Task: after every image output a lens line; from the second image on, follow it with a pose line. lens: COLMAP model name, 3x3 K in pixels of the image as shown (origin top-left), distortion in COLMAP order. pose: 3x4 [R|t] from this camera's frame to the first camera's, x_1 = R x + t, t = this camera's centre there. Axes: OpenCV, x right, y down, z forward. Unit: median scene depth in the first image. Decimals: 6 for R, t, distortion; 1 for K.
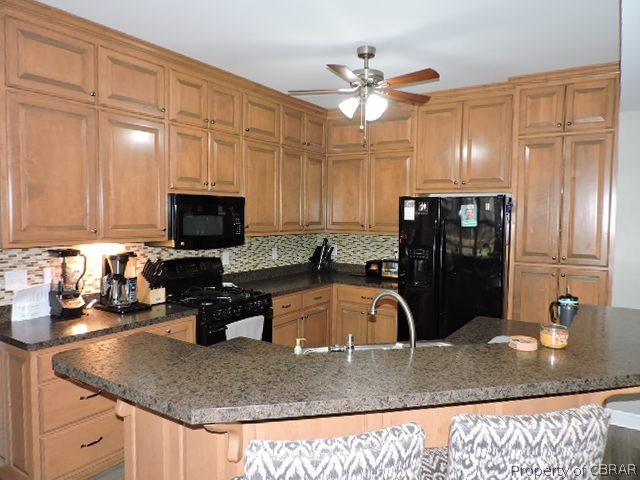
lens RADIAL K [[456.5, 0, 319.7], [0, 456.5, 241.0], [0, 0, 1]] dist [-0.025626, 0.006453]
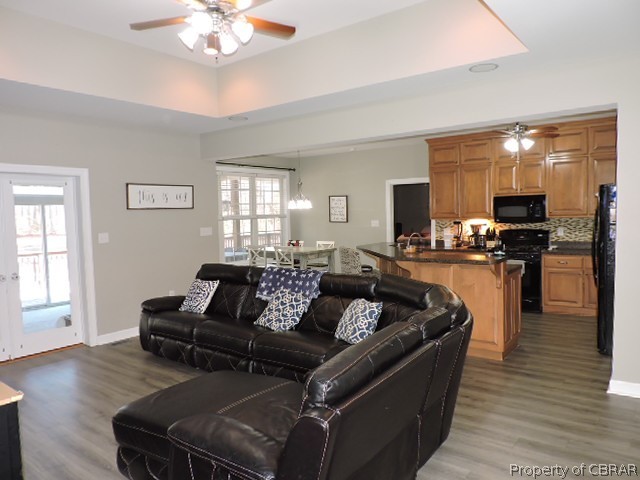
lens RADIAL K [[456.5, 0, 320.3], [0, 456.5, 239.8], [0, 0, 1]] dist [-0.025626, 0.006453]
pose [[-0.076307, 0.051747, -0.995741, 1.719008], [-0.026363, 0.998199, 0.053895, 0.003970], [0.996736, 0.030363, -0.074805, 0.322143]]
